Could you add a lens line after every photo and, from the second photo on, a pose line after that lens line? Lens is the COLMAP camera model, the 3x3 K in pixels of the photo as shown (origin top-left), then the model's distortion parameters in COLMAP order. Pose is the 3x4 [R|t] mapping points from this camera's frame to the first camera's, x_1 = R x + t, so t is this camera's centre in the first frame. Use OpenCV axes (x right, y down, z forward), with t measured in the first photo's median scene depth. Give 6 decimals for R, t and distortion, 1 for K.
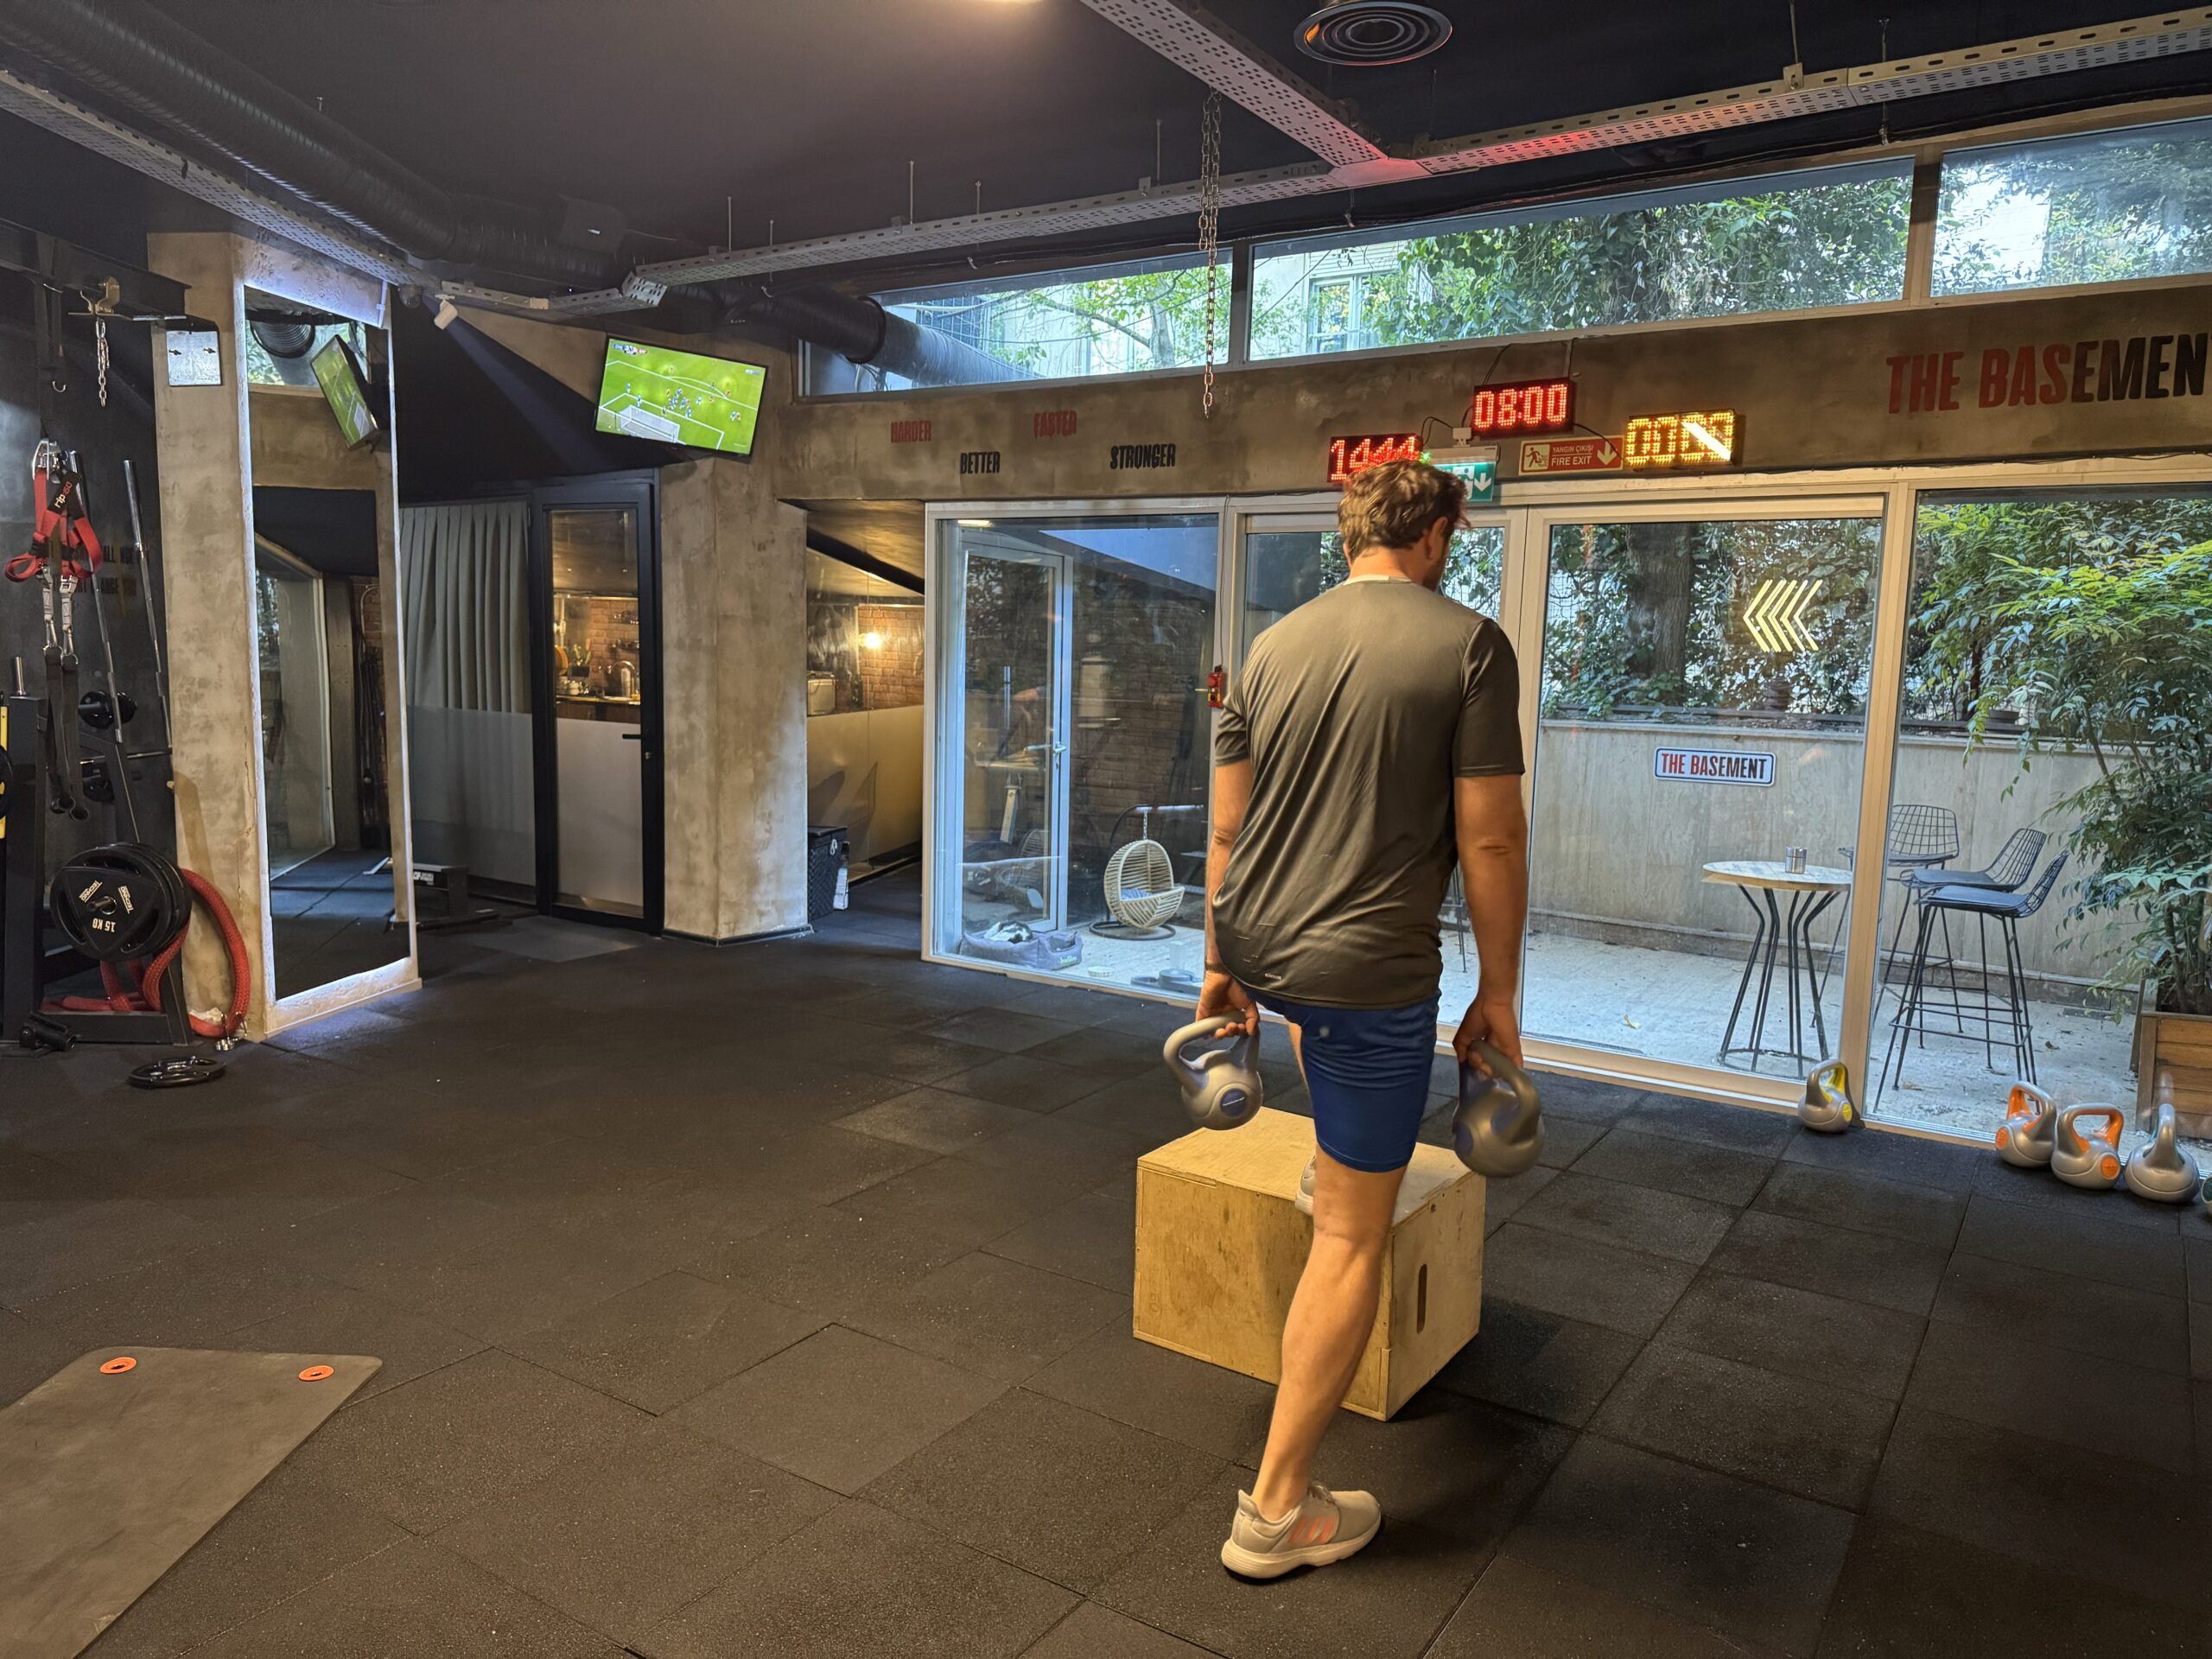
lens RADIAL K [[1565.8, 0, 1110.3], [0, 1565.8, 830.9], [0, 0, 1]] dist [0.054075, -0.063792]
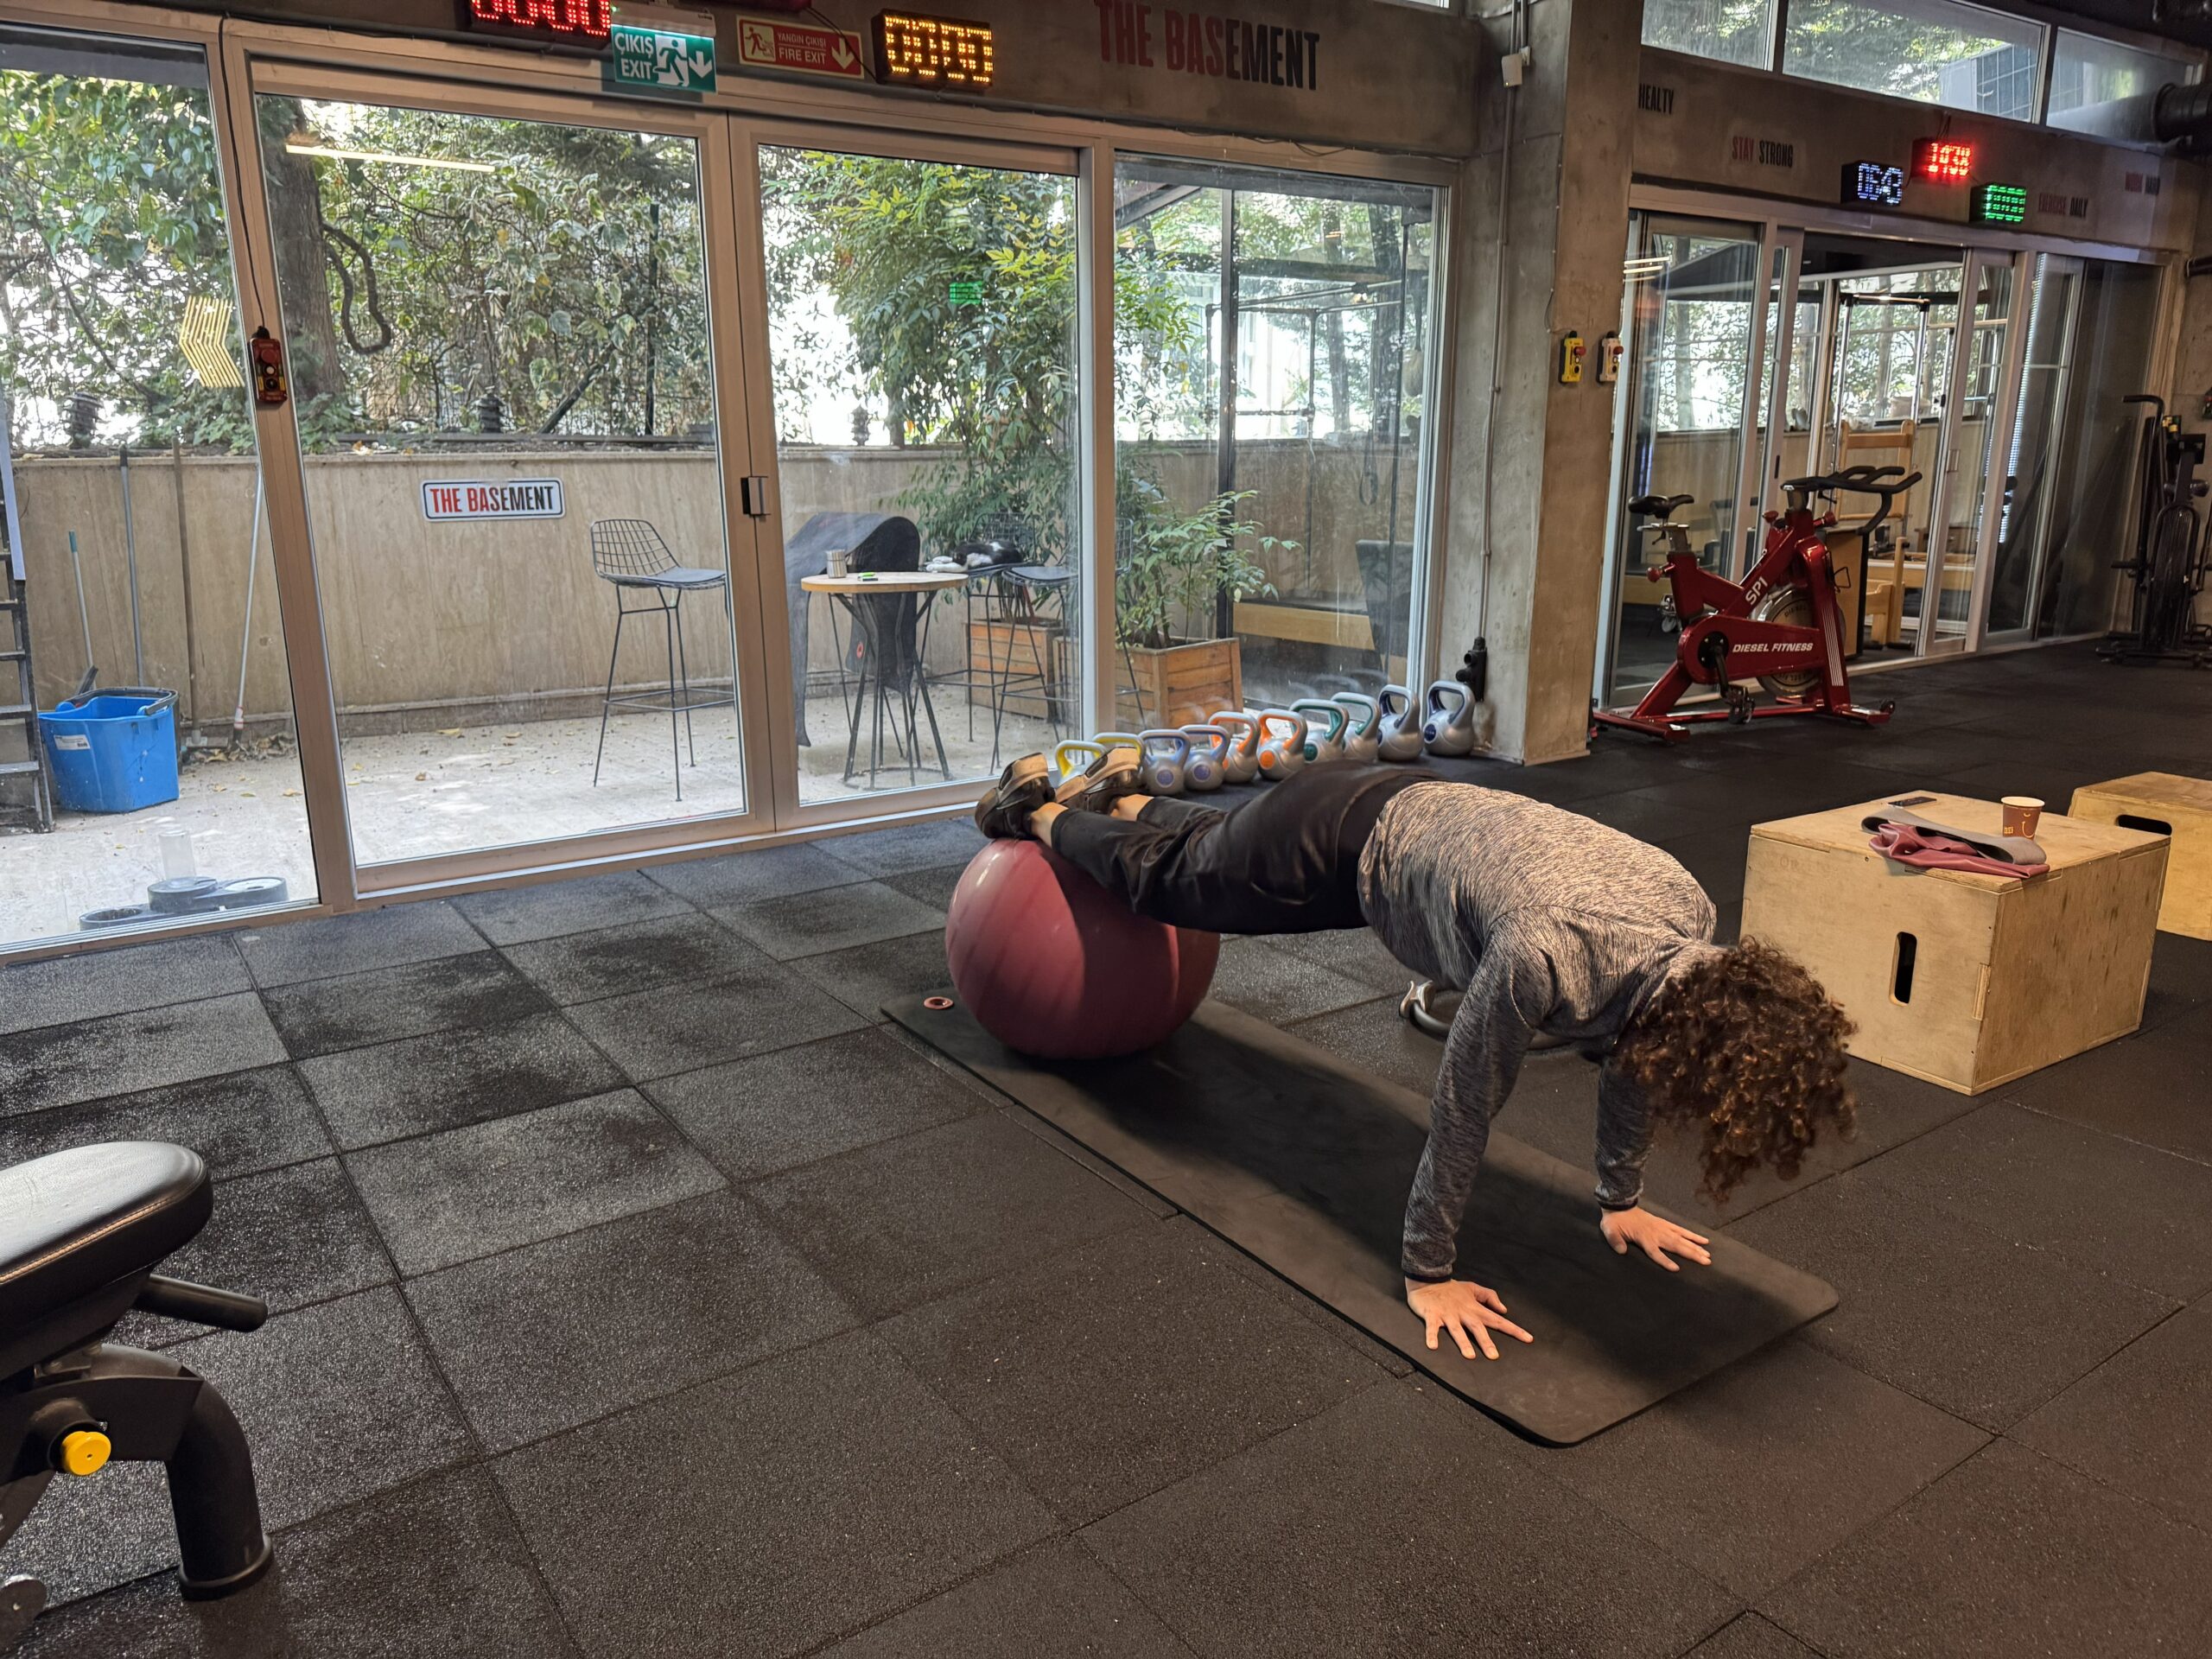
lens RADIAL K [[1565.8, 0, 1119.8], [0, 1565.8, 840.9], [0, 0, 1]] dist [0.054075, -0.063792]
pose [[0.369076, -0.255526, 0.893582, -0.425549], [0.131646, 0.966142, 0.221901, -0.011994], [-0.920028, 0.035738, 0.390219, 0.538489]]
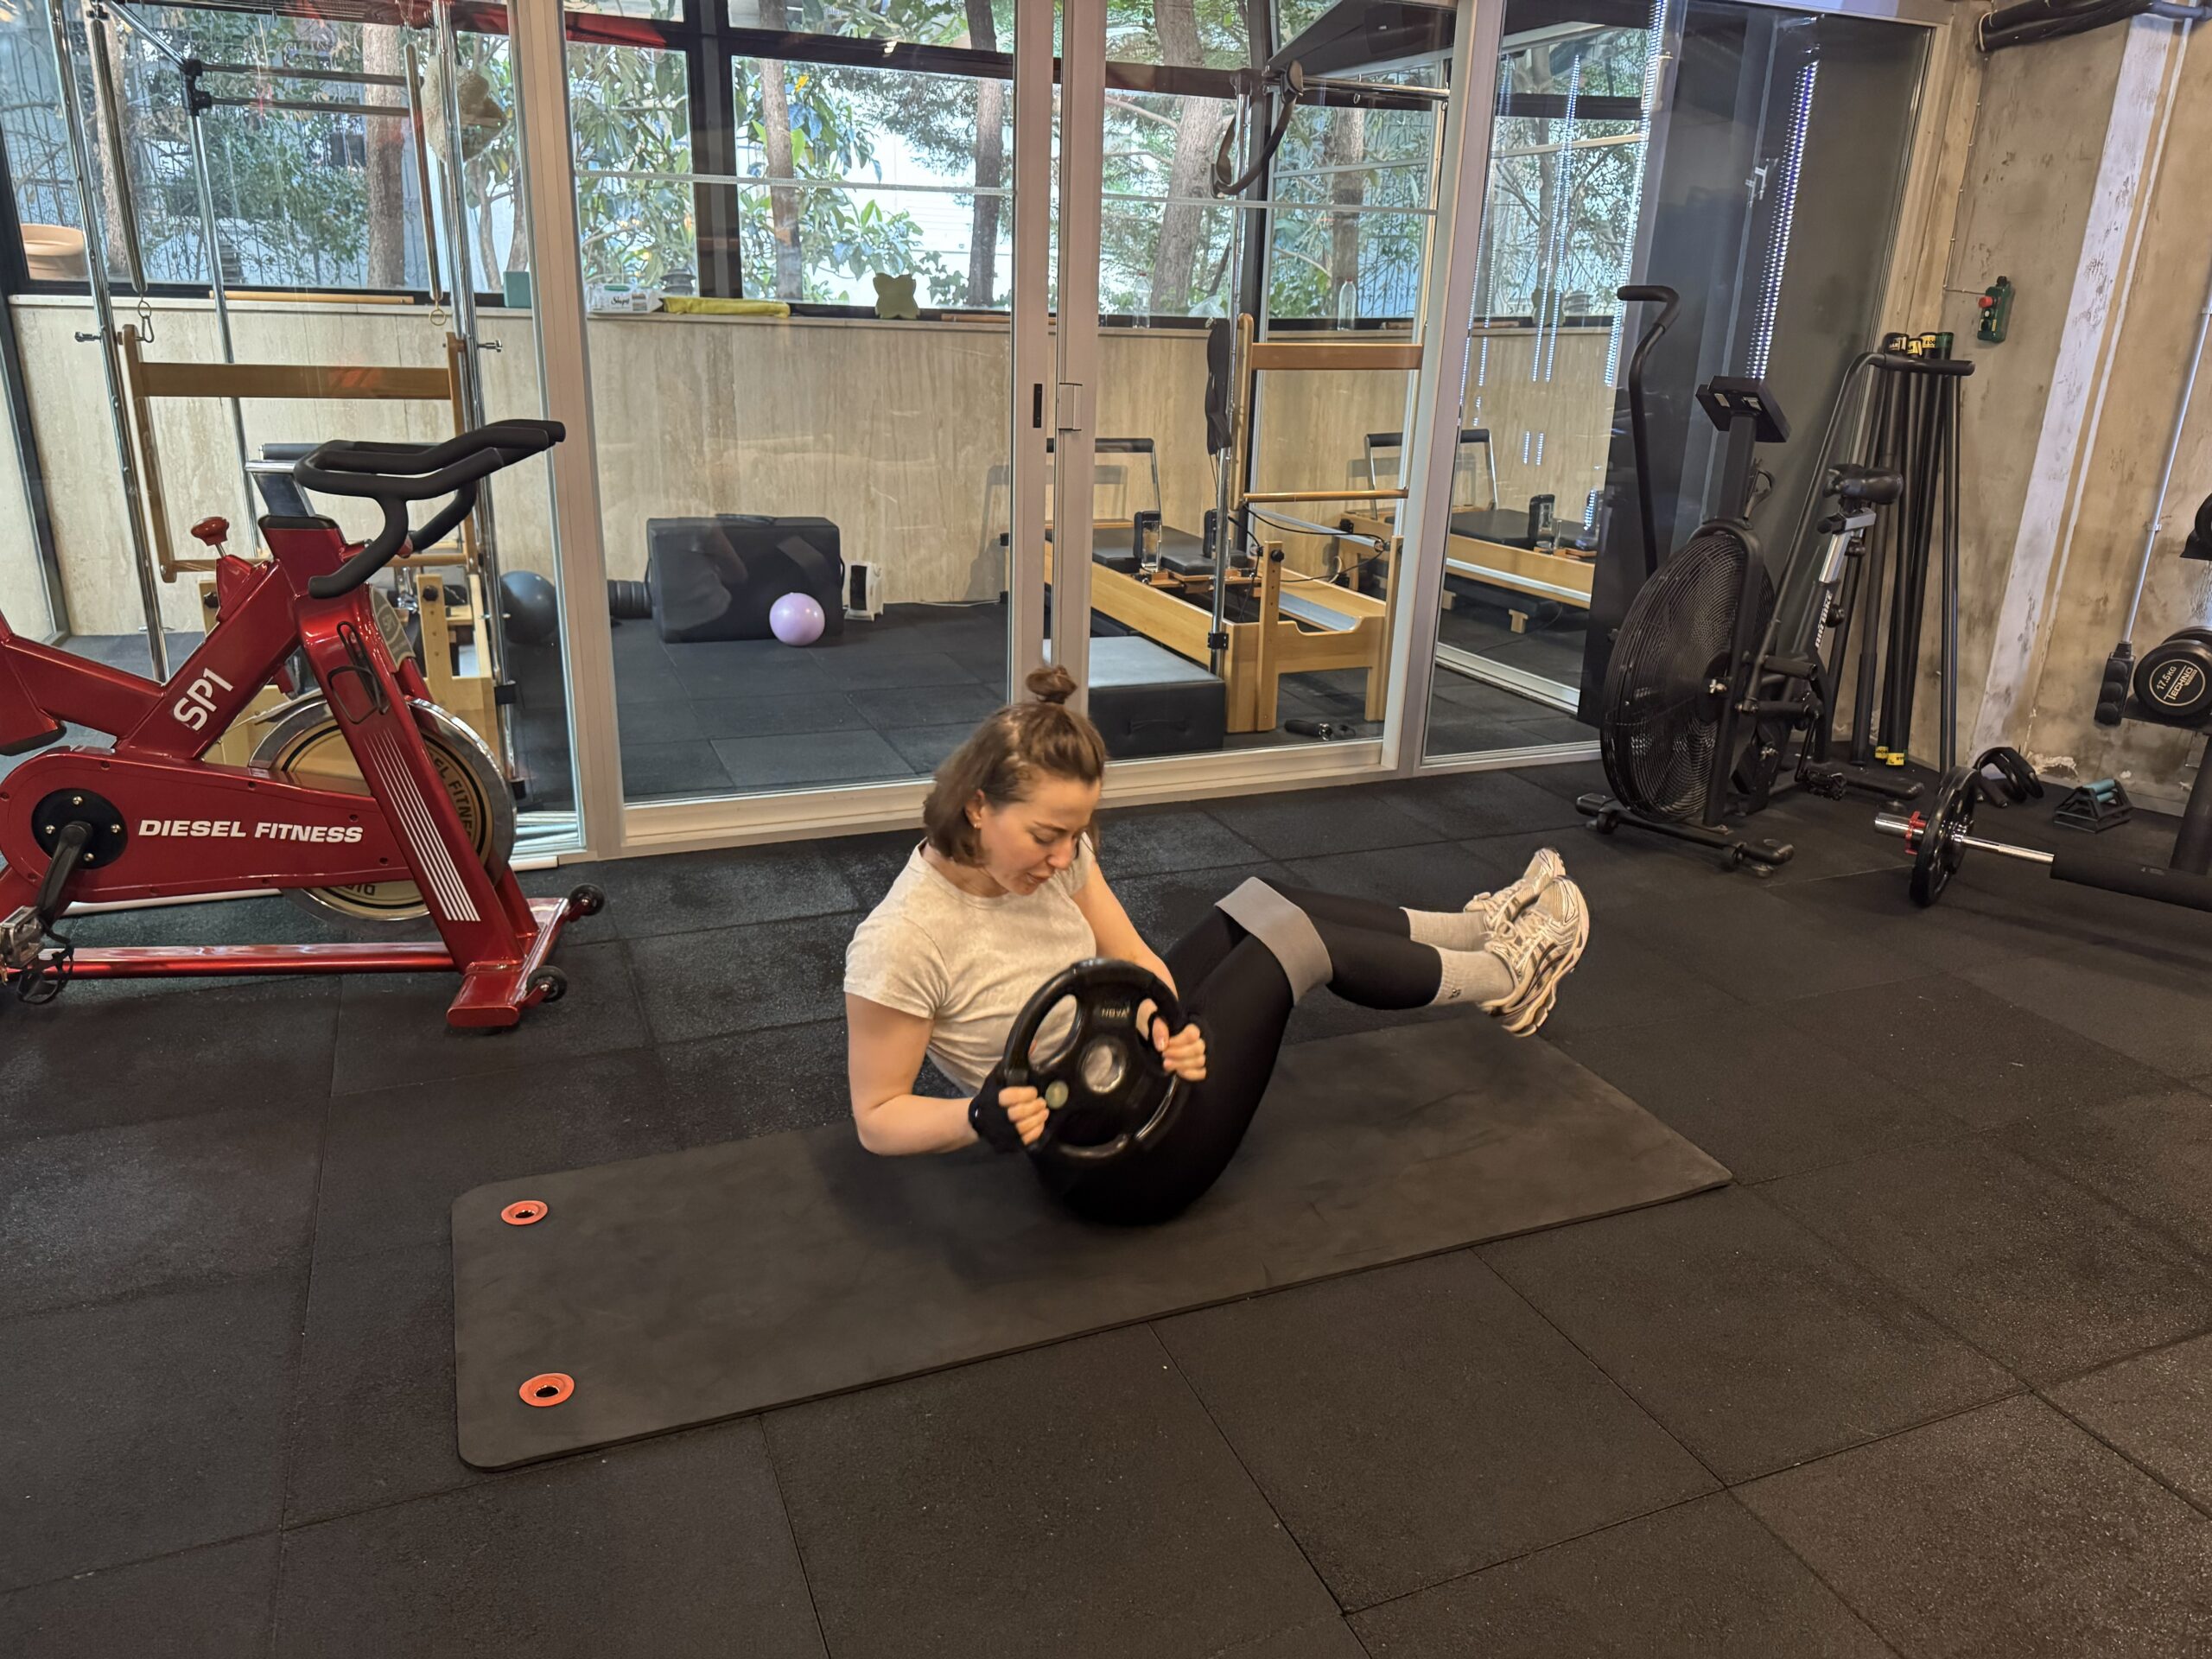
lens RADIAL K [[1565.8, 0, 1151.3], [0, 1565.8, 839.7], [0, 0, 1]] dist [0.054075, -0.063792]
pose [[0.556785, -0.278193, 0.782687, 0.553551], [0.077796, 0.955574, 0.284301, 0.050210], [-0.827005, -0.097405, 0.553692, 0.041431]]
